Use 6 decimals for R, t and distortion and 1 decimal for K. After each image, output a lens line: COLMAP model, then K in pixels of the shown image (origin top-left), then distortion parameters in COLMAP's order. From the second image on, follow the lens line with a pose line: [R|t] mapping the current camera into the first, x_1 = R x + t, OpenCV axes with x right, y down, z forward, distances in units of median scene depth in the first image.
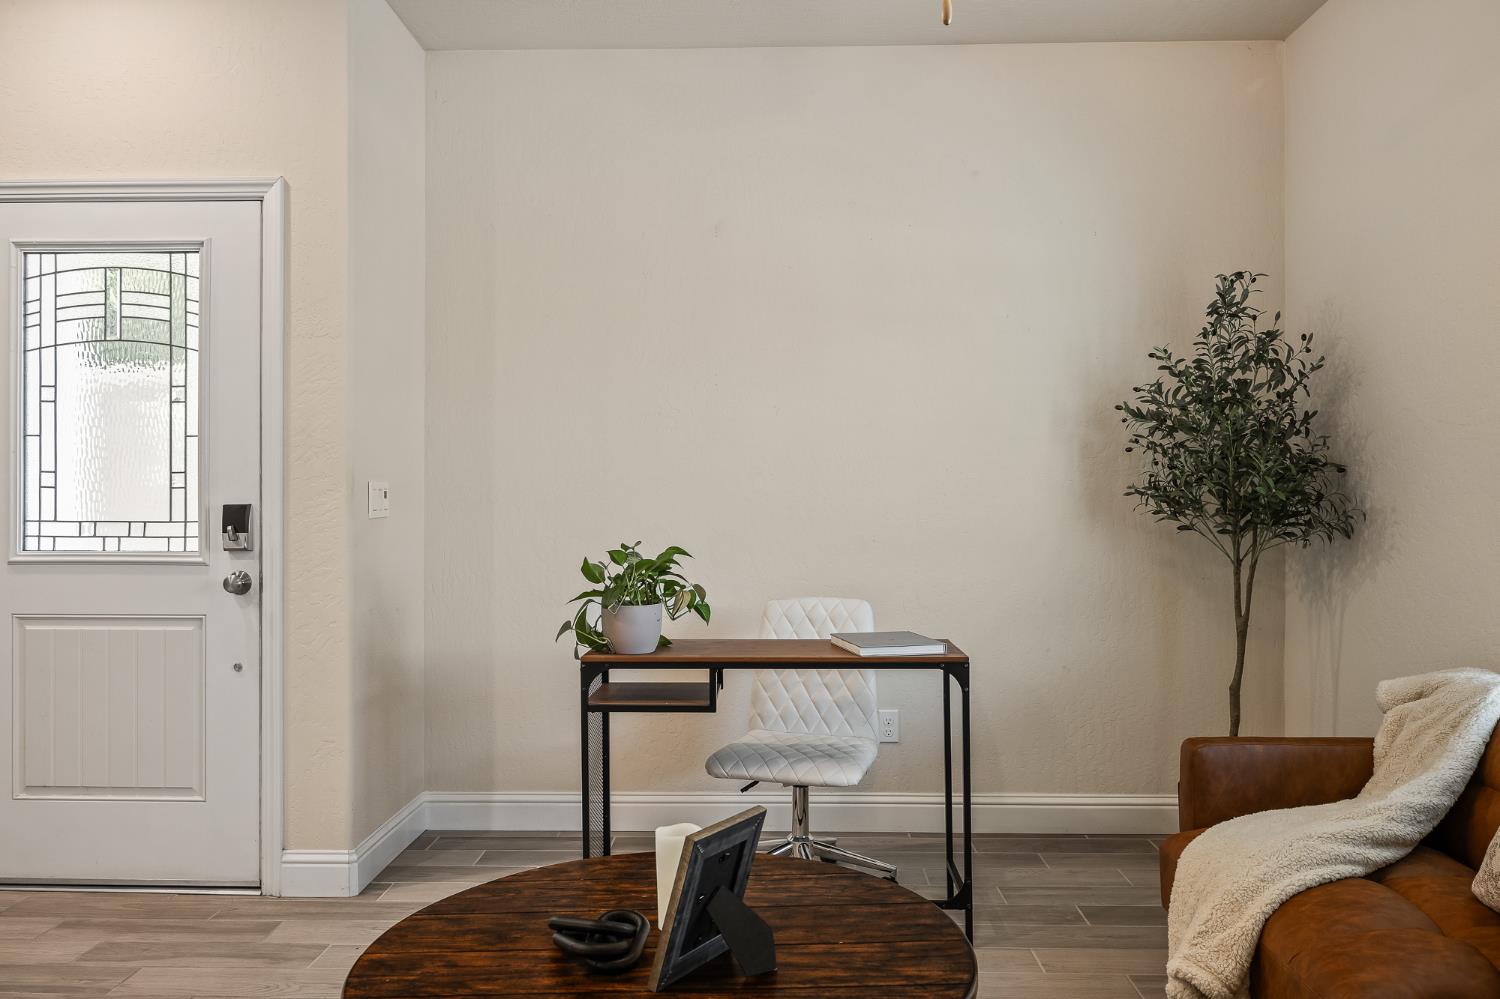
lens RADIAL K [[1146.8, 0, 758.4], [0, 1146.8, 501.0], [0, 0, 1]] dist [-0.013082, 0.014287]
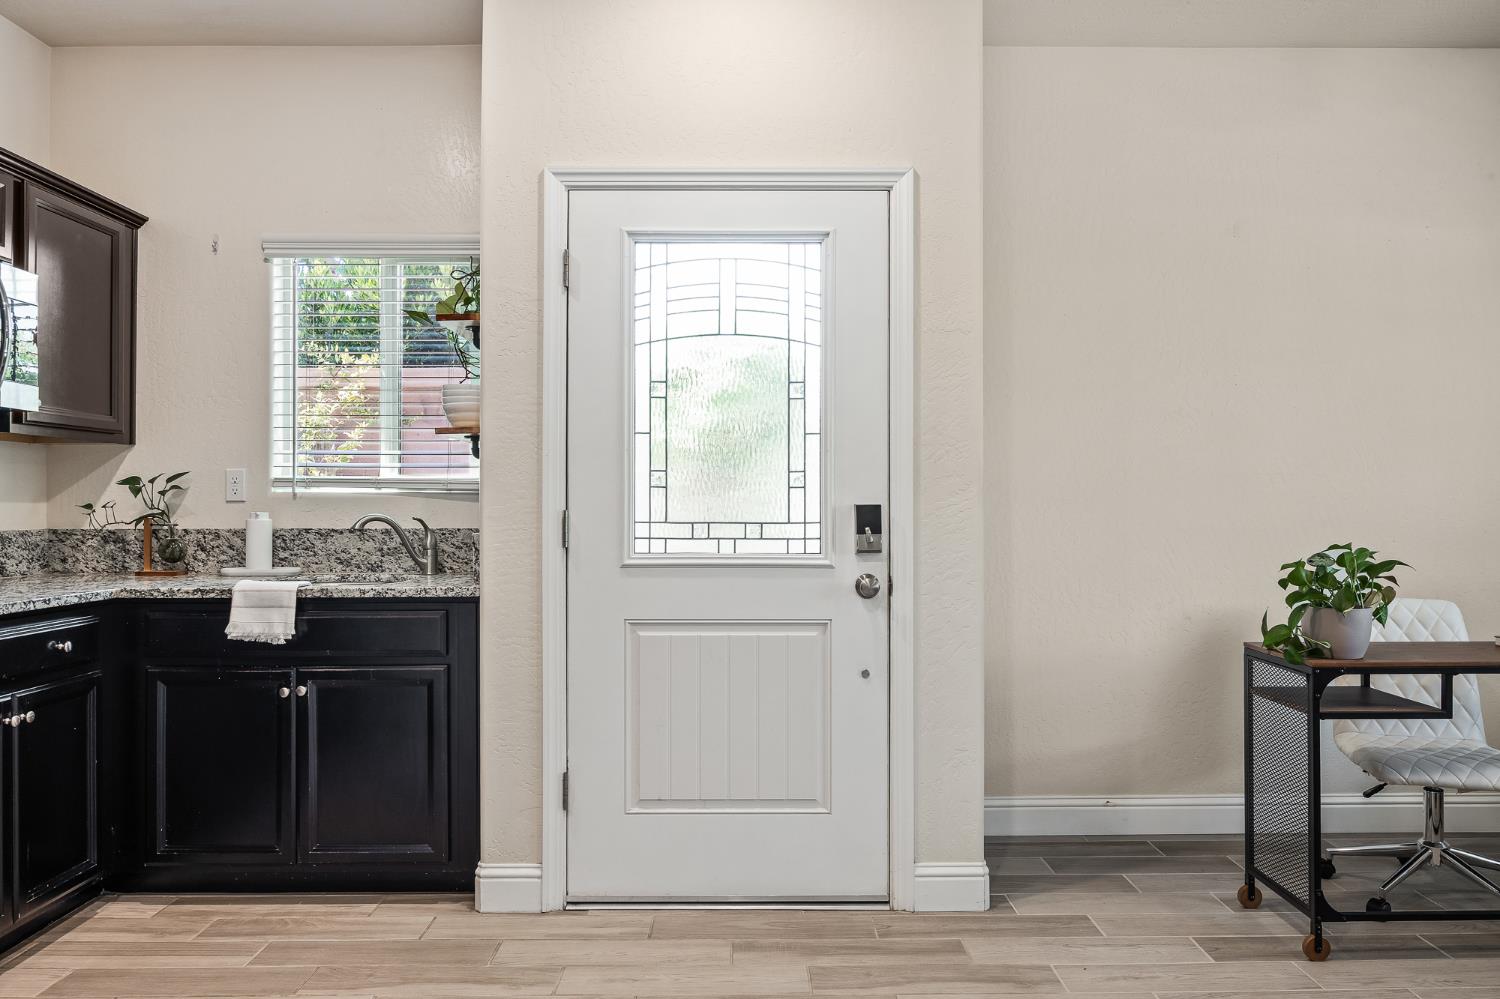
lens RADIAL K [[1054.6, 0, 740.1], [0, 1054.6, 498.4], [0, 0, 1]] dist [-0.005991, 0.004080]
pose [[0.999227, -0.000865, 0.039306, -0.590803], [0.001076, 0.999985, -0.005345, 0.002288], [-0.039301, 0.005383, 0.999213, 0.114687]]
